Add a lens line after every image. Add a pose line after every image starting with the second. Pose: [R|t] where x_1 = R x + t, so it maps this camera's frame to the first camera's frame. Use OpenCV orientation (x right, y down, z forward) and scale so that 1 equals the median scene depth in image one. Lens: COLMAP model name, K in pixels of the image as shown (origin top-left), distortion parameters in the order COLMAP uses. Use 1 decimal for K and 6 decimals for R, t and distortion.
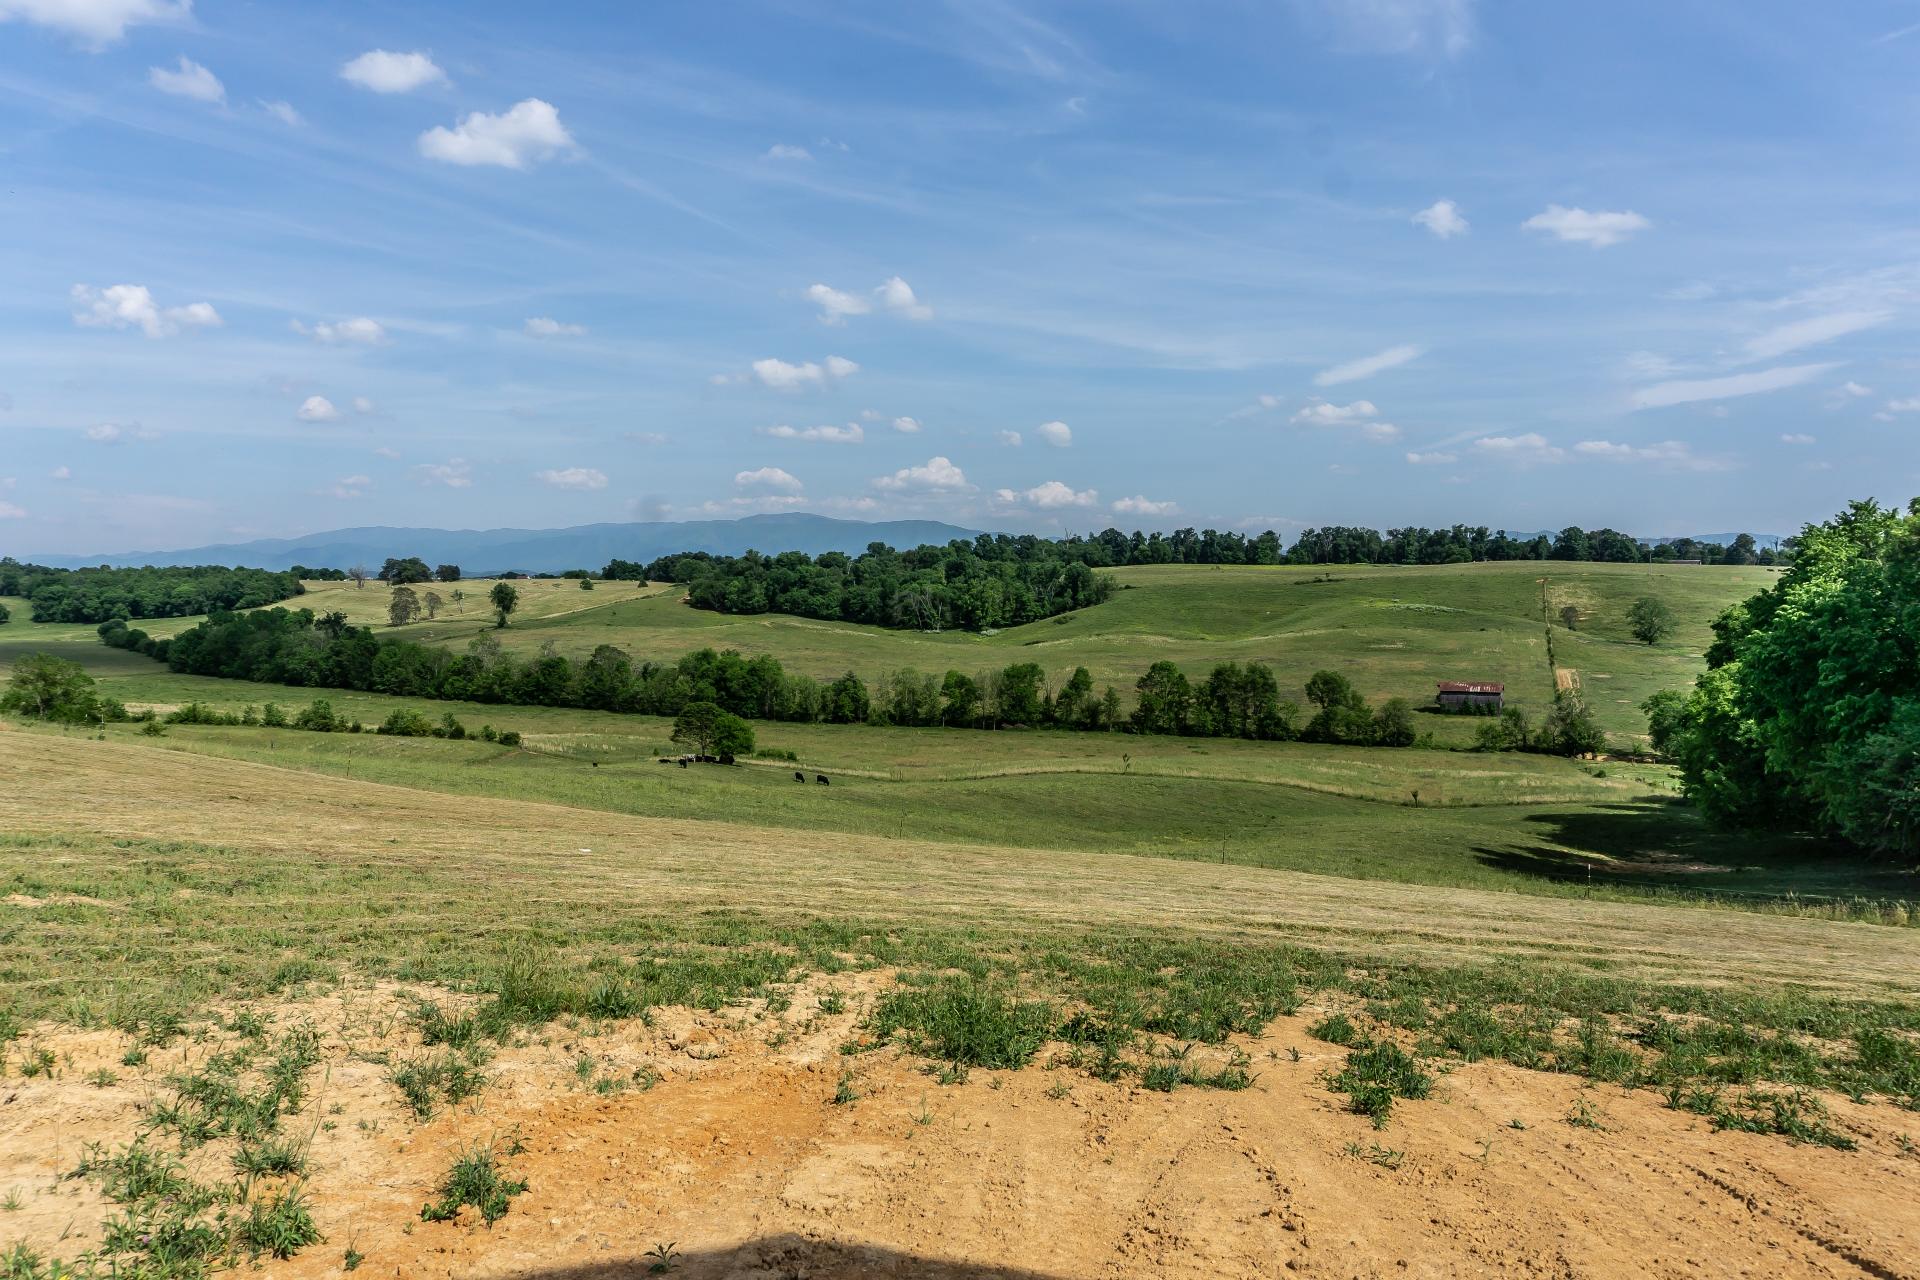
lens RADIAL K [[1301.0, 0, 970.5], [0, 1301.0, 634.0], [0, 0, 1]] dist [-0.032173, 0.005180]
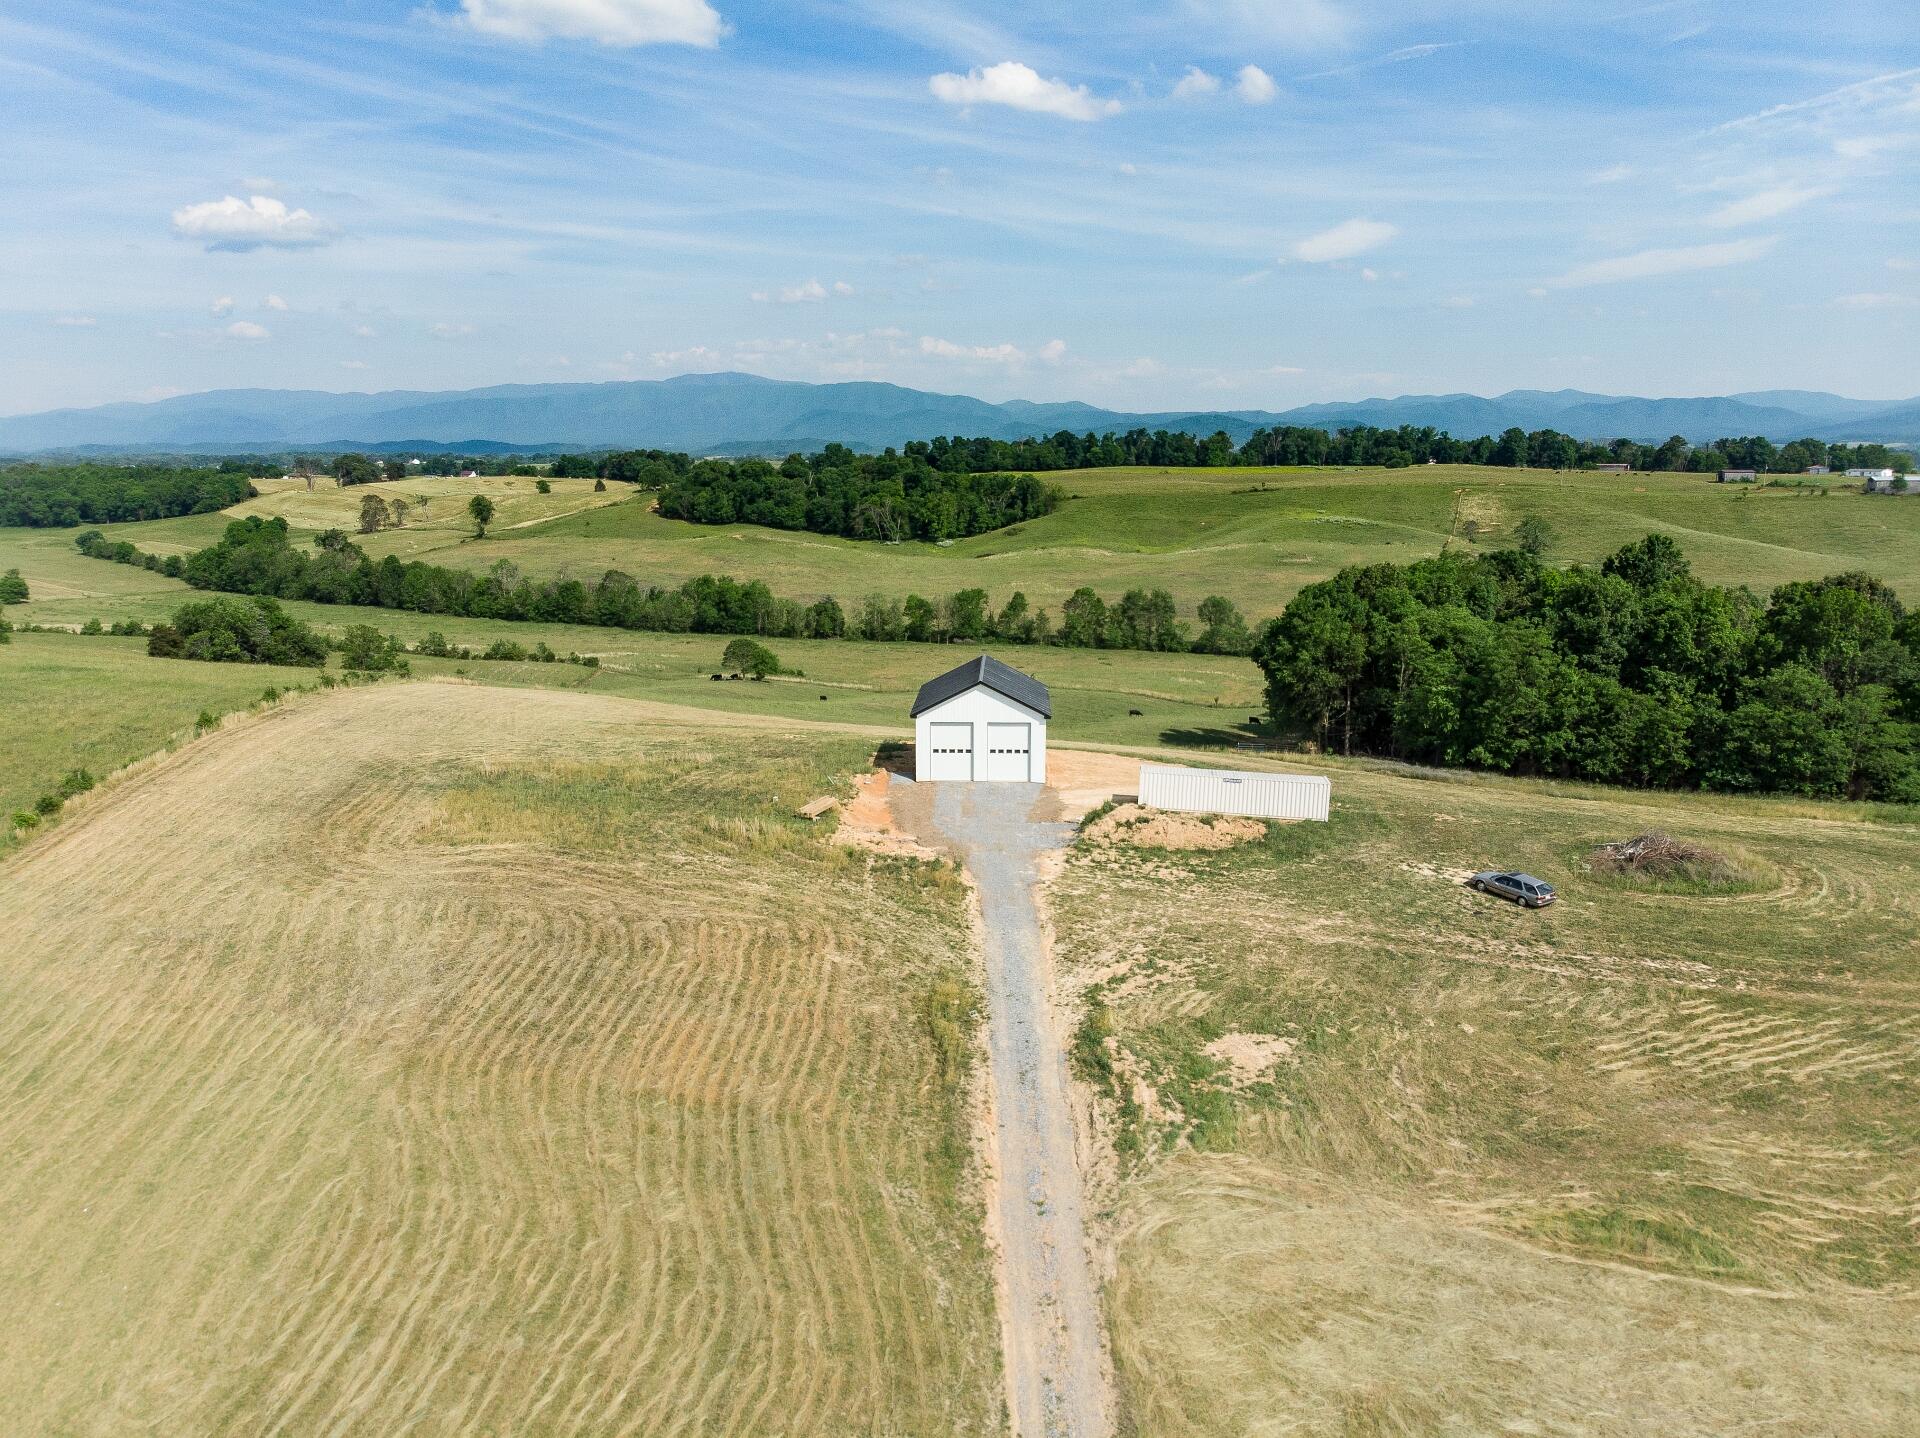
lens RADIAL K [[1412.0, 0, 955.1], [0, 1412.0, 748.8], [0, 0, 1]] dist [0.024941, 0.000144]
pose [[0.999799, -0.008351, 0.018206, 0.000194], [0.005205, 0.986036, 0.166451, -0.028131], [-0.019342, -0.166323, 0.985882, -0.185578]]
